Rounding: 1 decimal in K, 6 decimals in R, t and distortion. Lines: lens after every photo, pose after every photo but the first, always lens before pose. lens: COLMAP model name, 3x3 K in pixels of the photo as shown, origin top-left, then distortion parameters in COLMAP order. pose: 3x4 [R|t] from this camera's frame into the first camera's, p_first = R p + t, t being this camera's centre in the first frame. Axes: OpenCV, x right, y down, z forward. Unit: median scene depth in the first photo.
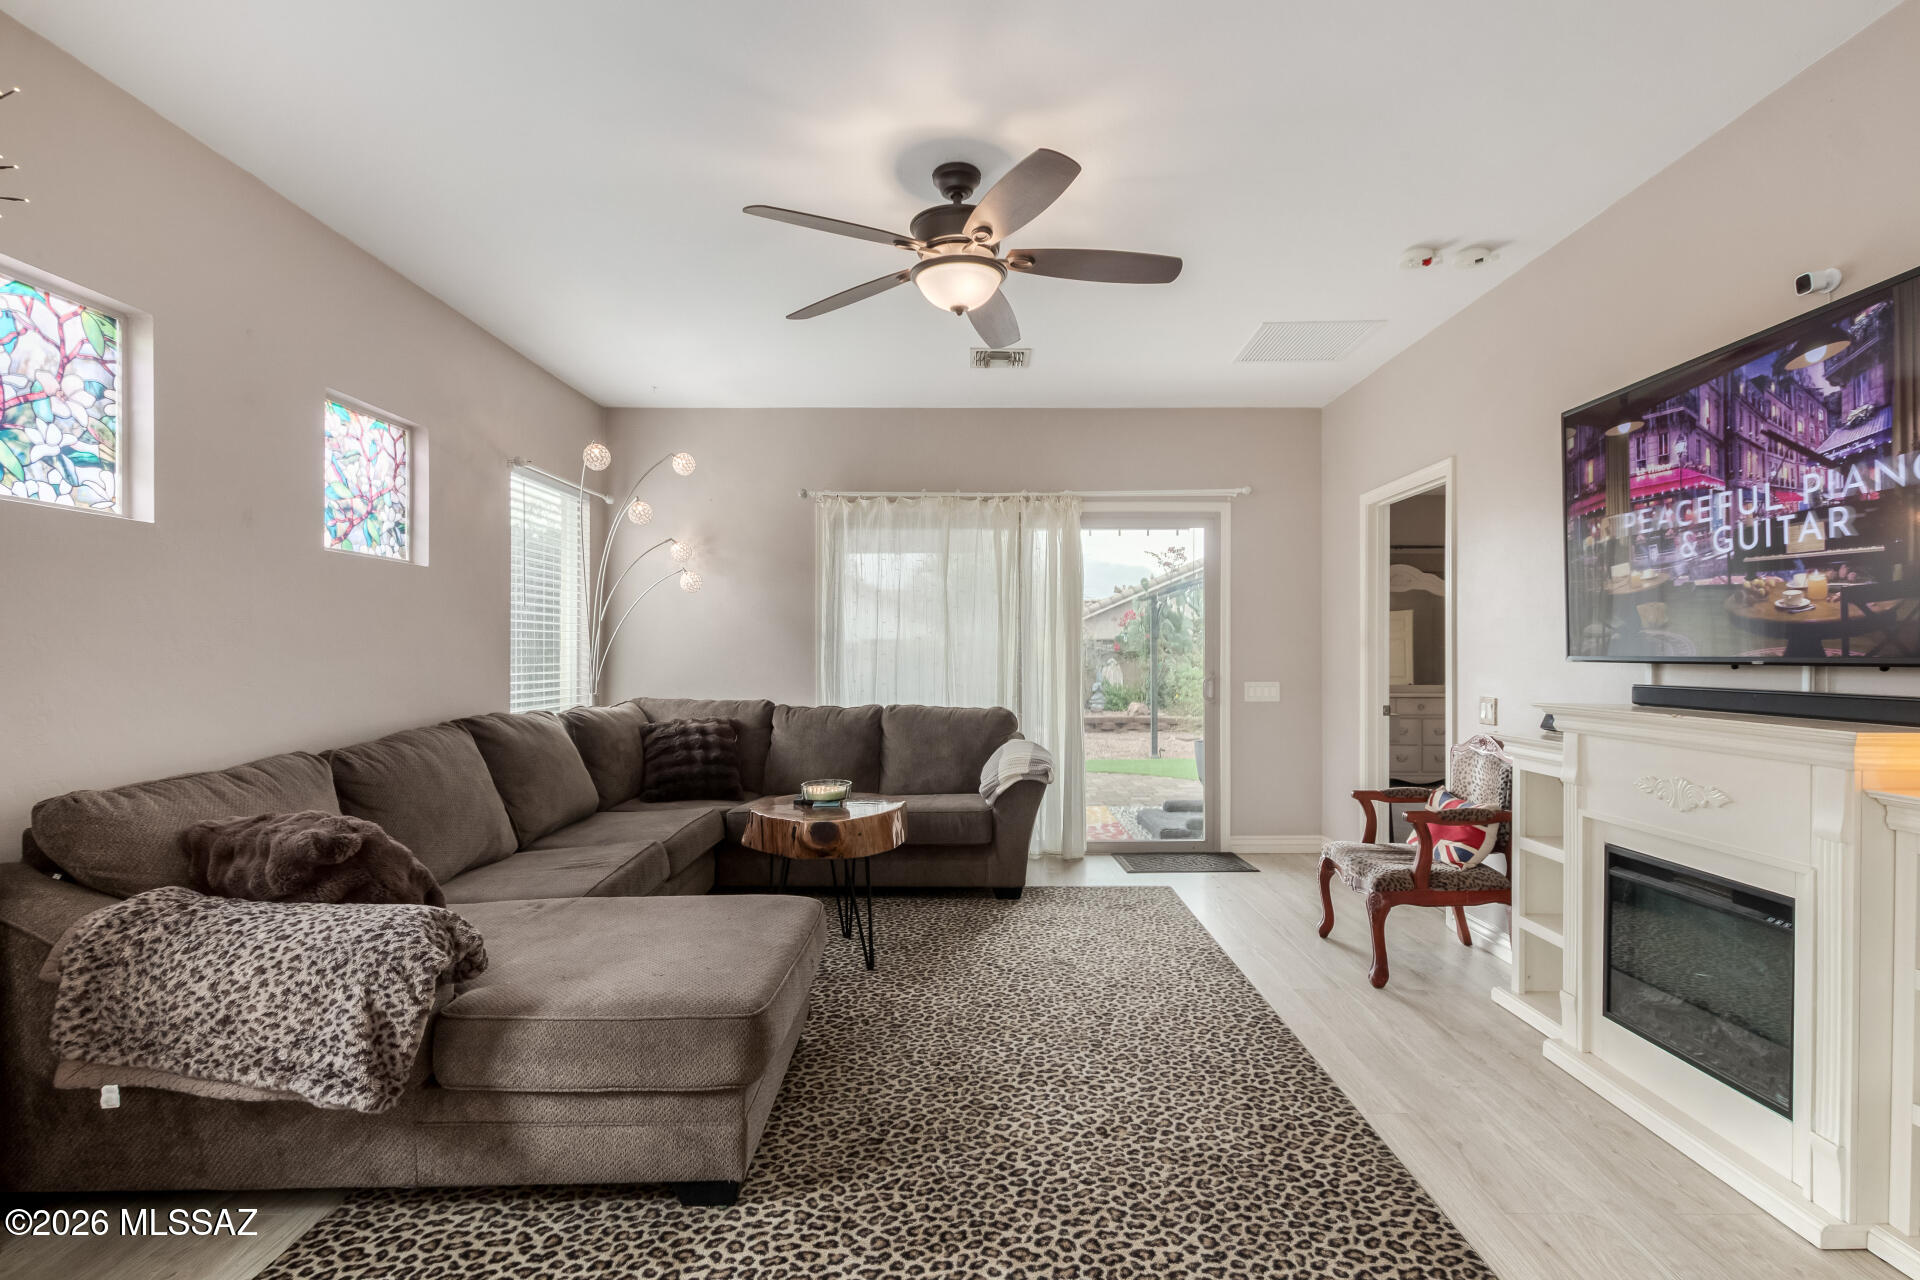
lens RADIAL K [[877.2, 0, 970.9], [0, 877.2, 653.5], [0, 0, 1]] dist [0.003218, -0.002834]
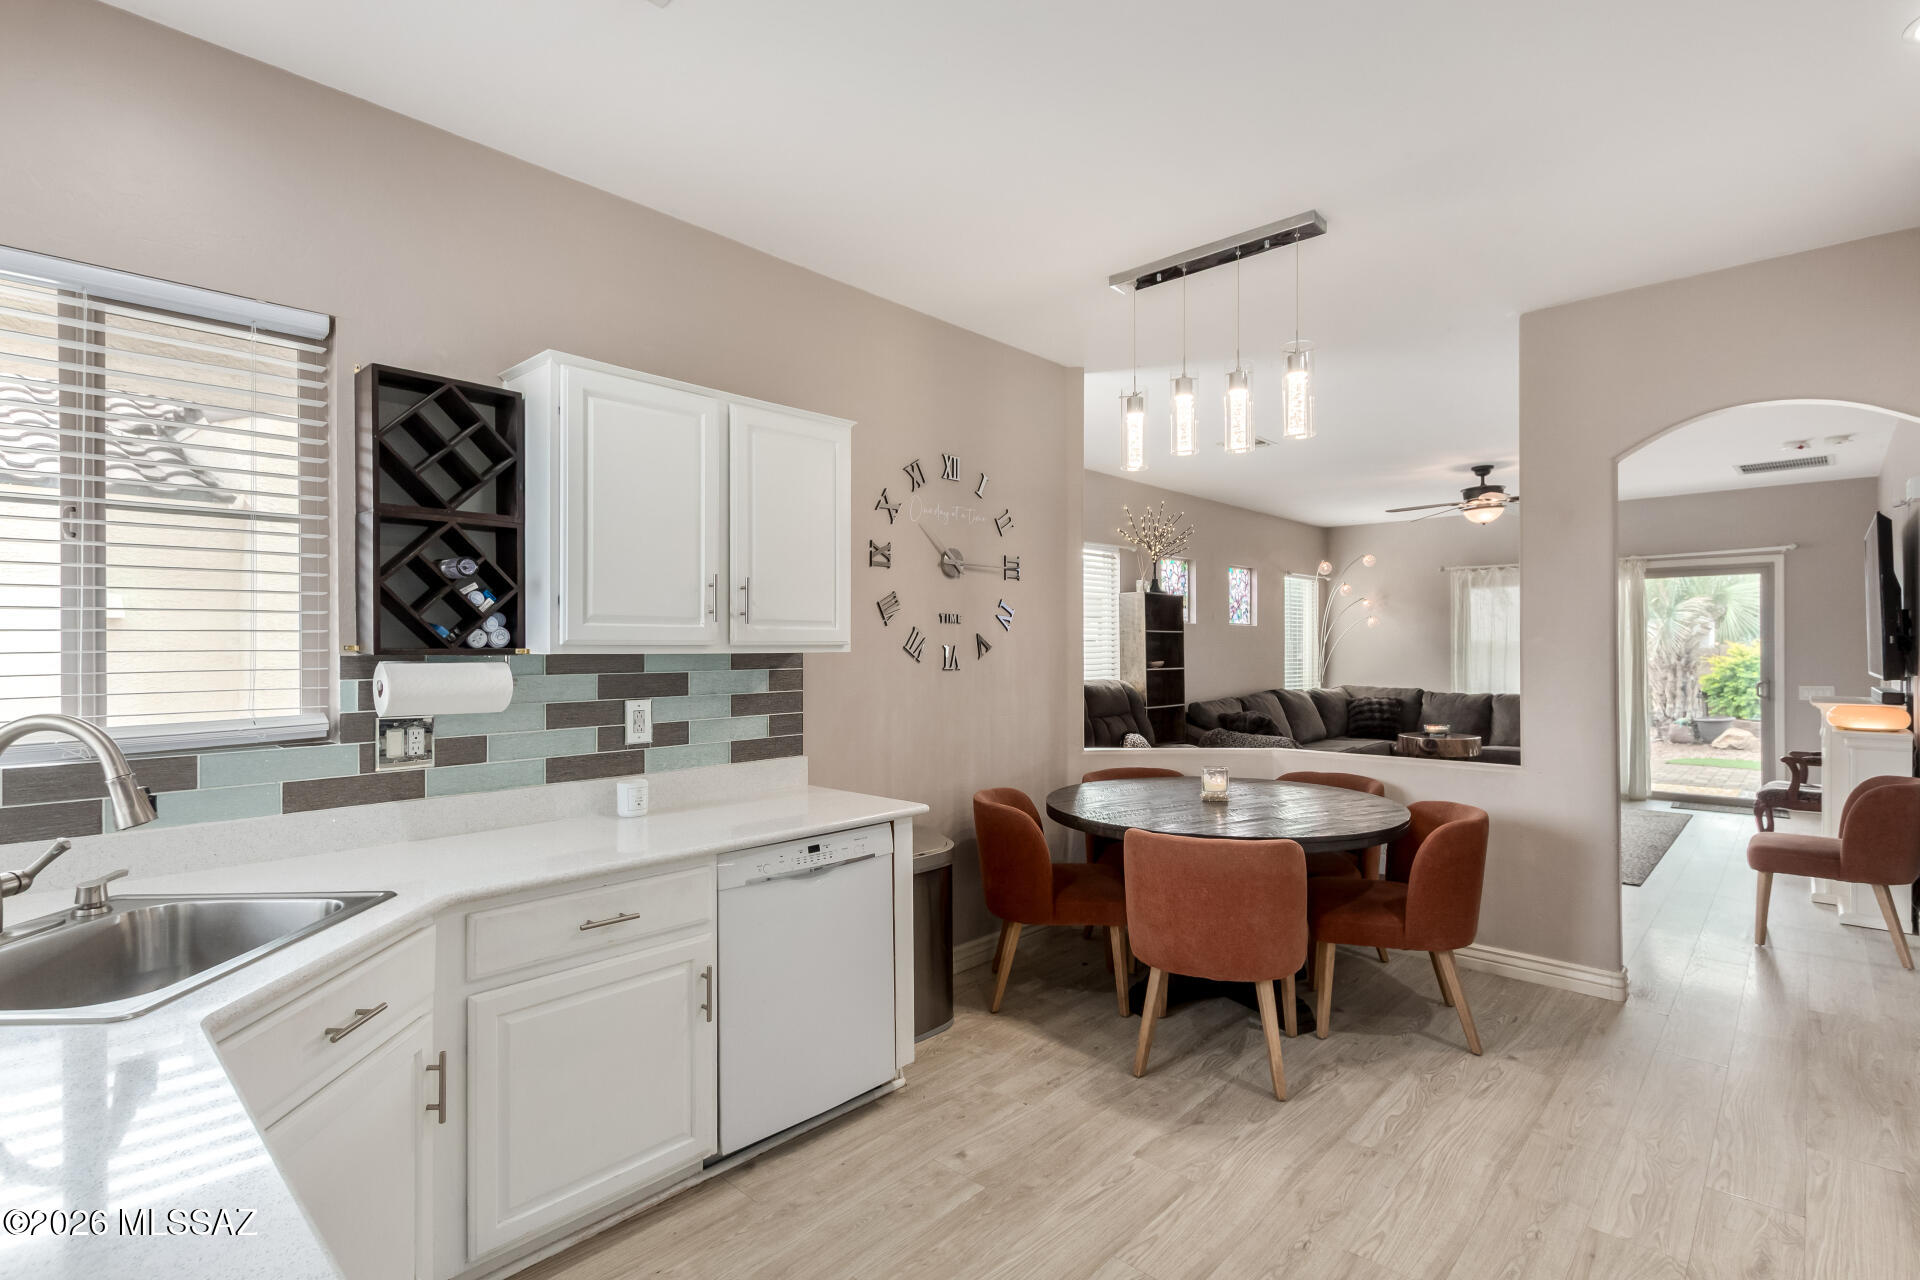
lens RADIAL K [[877.2, 0, 977.4], [0, 877.2, 645.2], [0, 0, 1]] dist [0.003218, -0.002834]
pose [[0.730396, -0.002900, -0.683018, 0.519347], [-0.000202, 0.999990, -0.004461, -0.040494], [0.683024, 0.003396, 0.730388, -1.433290]]
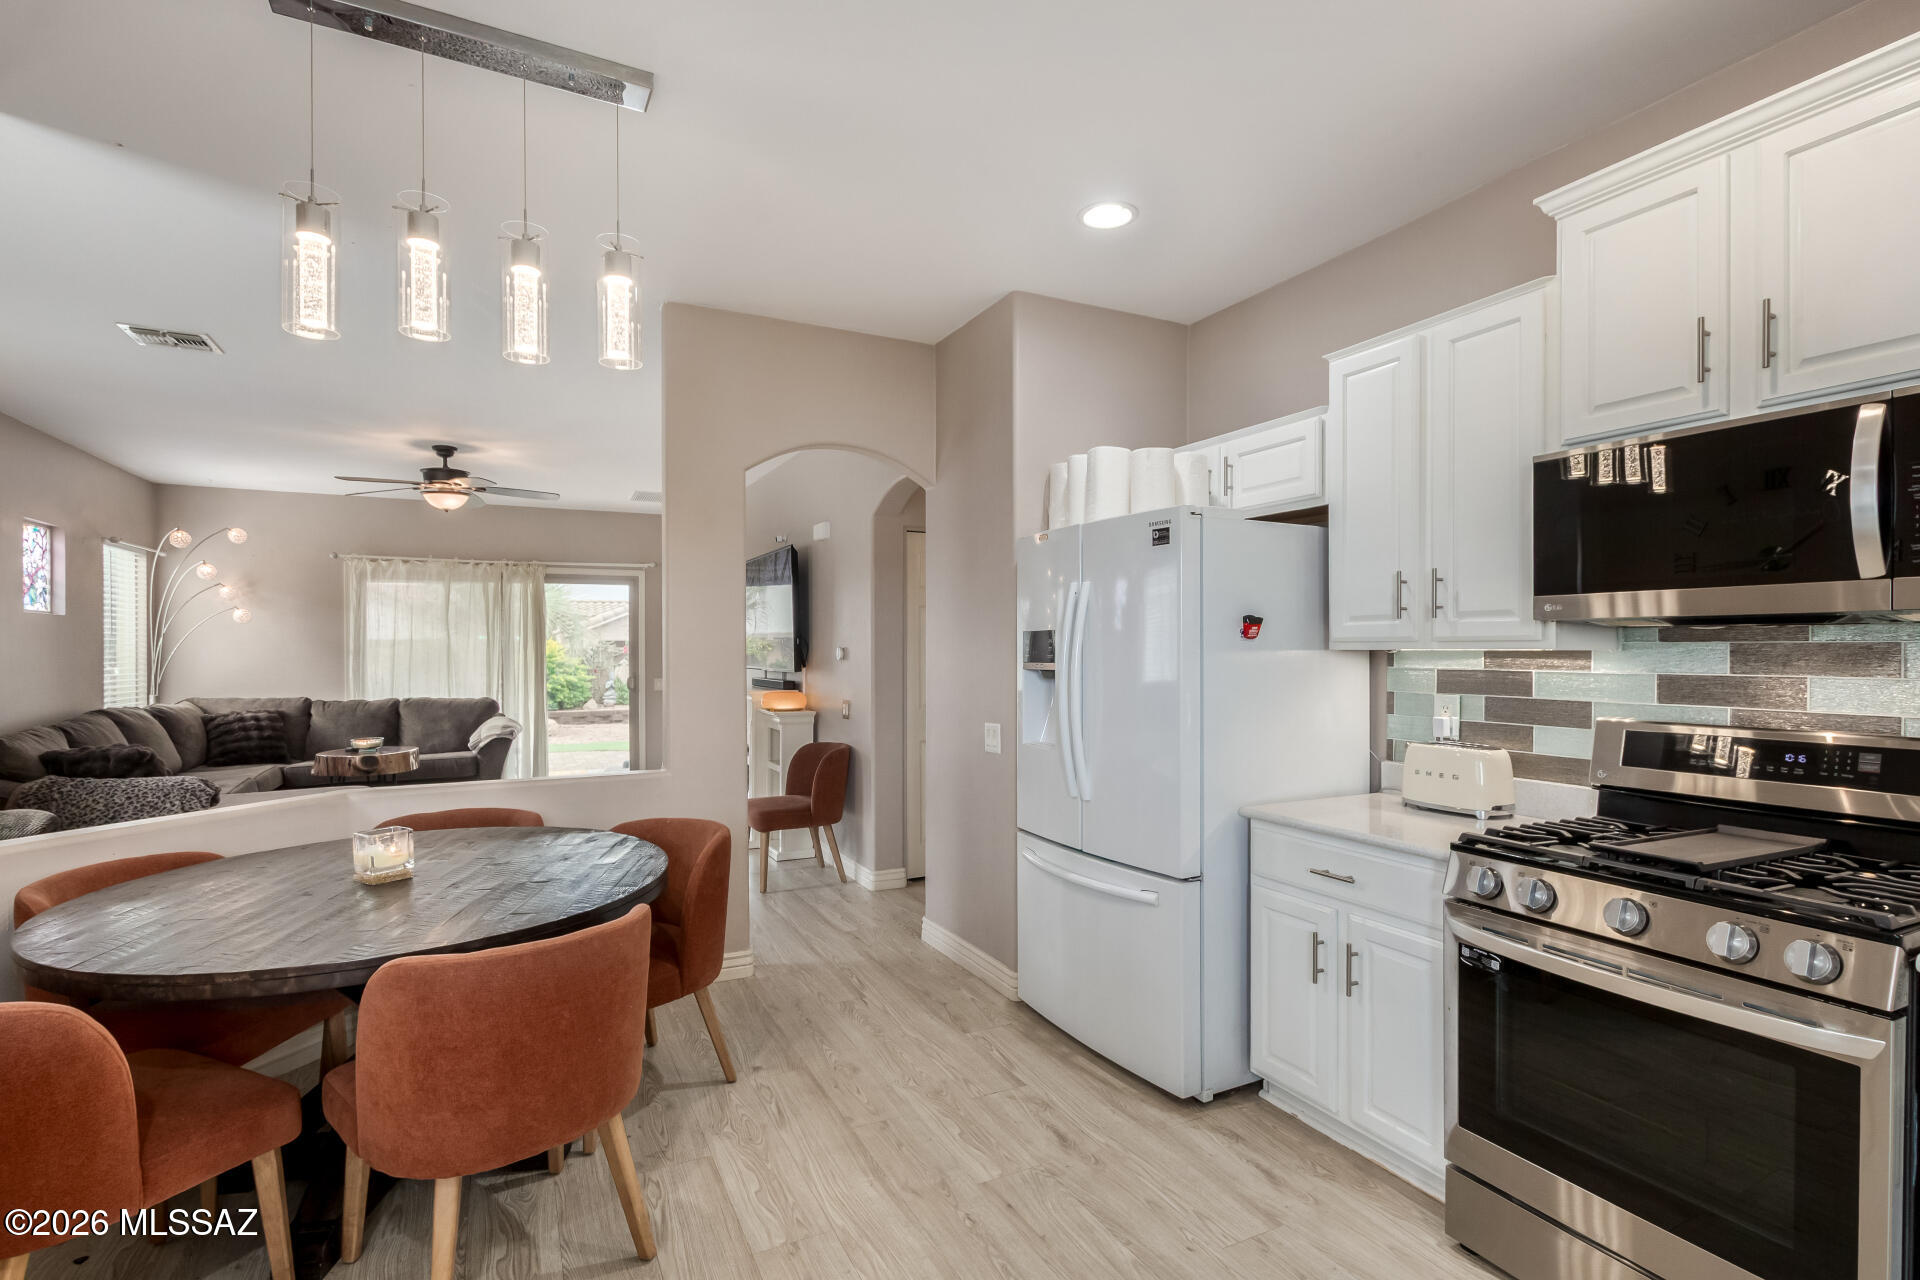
lens RADIAL K [[877.2, 0, 954.3], [0, 877.2, 655.3], [0, 0, 1]] dist [0.003218, -0.002834]
pose [[0.888108, -0.003916, 0.459617, 0.087058], [0.001129, 0.999979, 0.006338, -0.038620], [-0.459633, -0.005110, 0.888094, -1.269758]]
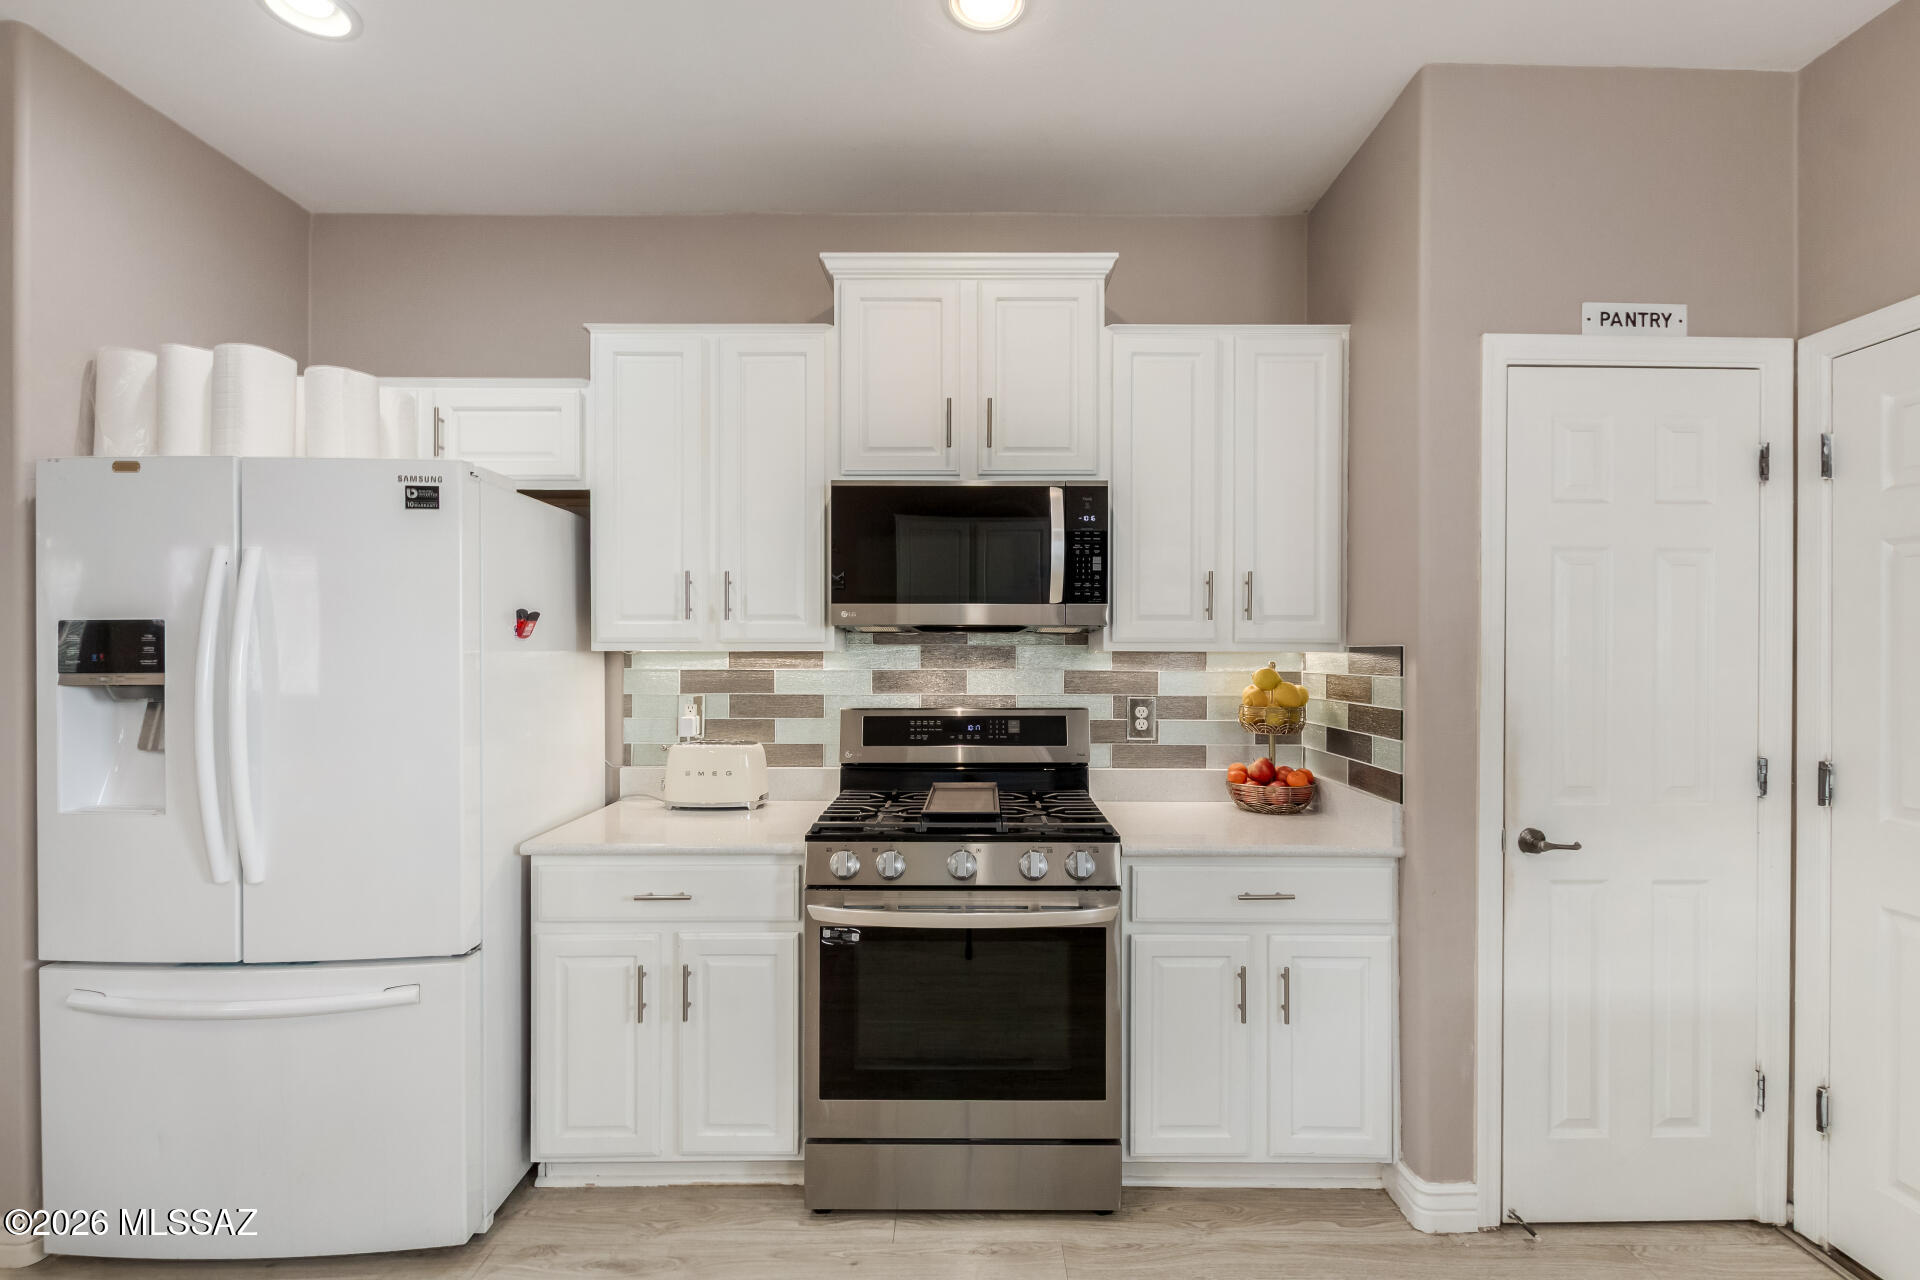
lens RADIAL K [[877.2, 0, 952.1], [0, 877.2, 648.9], [0, 0, 1]] dist [0.003218, -0.002834]
pose [[-0.003854, -0.002418, 0.999990, 0.029319], [0.000999, 0.999997, 0.002422, -0.041540], [-0.999992, 0.001008, -0.003851, -0.981329]]
